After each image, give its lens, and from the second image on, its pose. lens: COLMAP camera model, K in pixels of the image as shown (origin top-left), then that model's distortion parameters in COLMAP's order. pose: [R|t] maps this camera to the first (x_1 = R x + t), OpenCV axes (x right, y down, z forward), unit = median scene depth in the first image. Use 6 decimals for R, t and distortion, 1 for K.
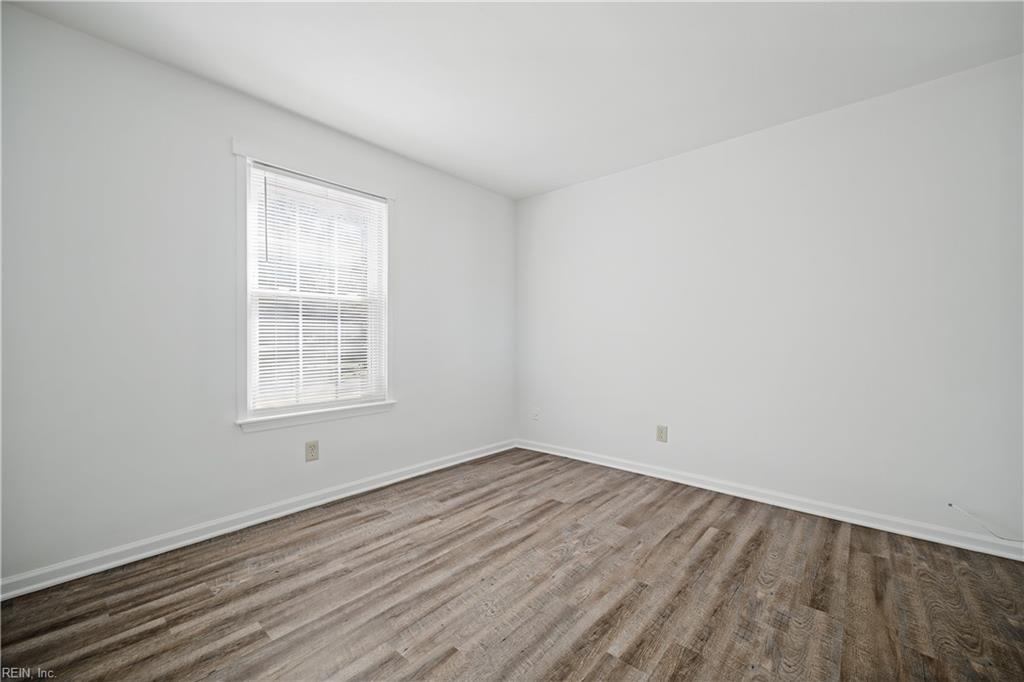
lens RADIAL K [[403.8, 0, 512.0], [0, 403.8, 344.1], [0, 0, 1]] dist [-0.001426, -0.000323]
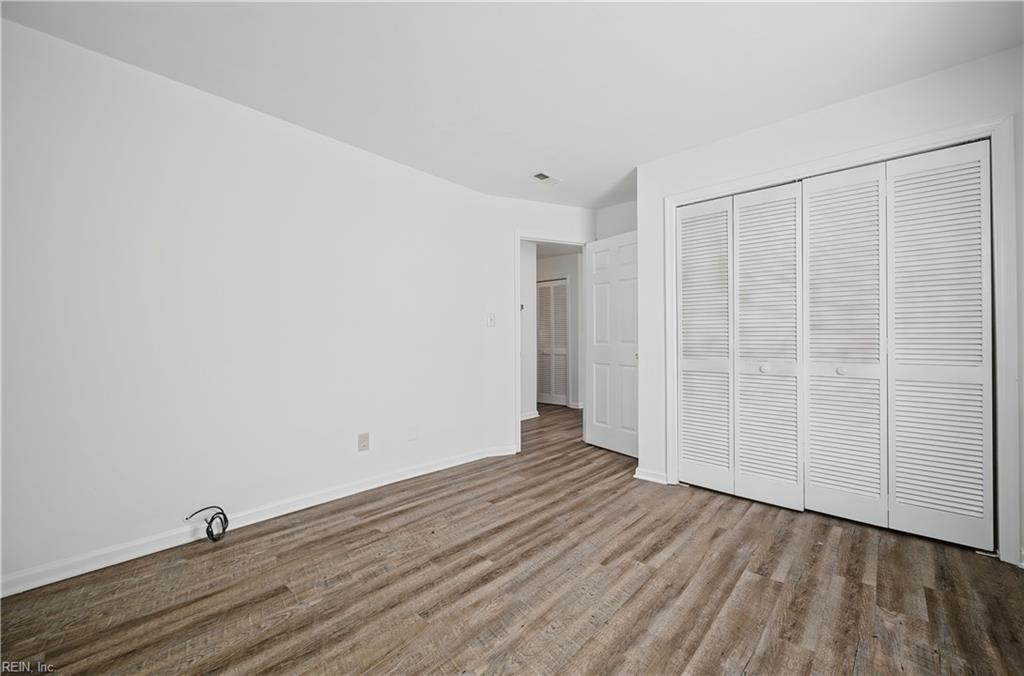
lens RADIAL K [[405.0, 0, 514.0], [0, 405.0, 337.6], [0, 0, 1]] dist [-0.001773, -0.000464]
pose [[-0.999831, 0.003103, 0.018134, 0.097503], [0.003146, 0.999992, 0.002324, -0.019470], [-0.018127, 0.002381, -0.999833, 1.722982]]
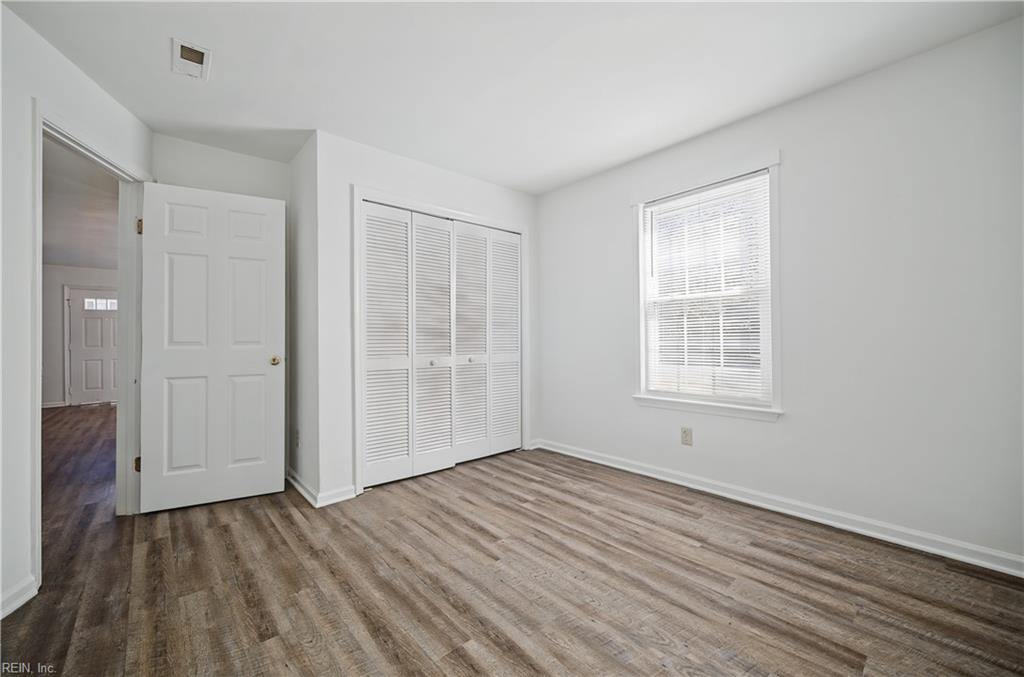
lens RADIAL K [[405.0, 0, 514.0], [0, 405.0, 338.1], [0, 0, 1]] dist [-0.001773, -0.000464]
pose [[-0.119311, 0.000408, -0.992857, 0.898984], [0.001593, 0.999999, 0.000219, -0.010256], [0.992856, -0.001556, -0.119312, 0.881315]]
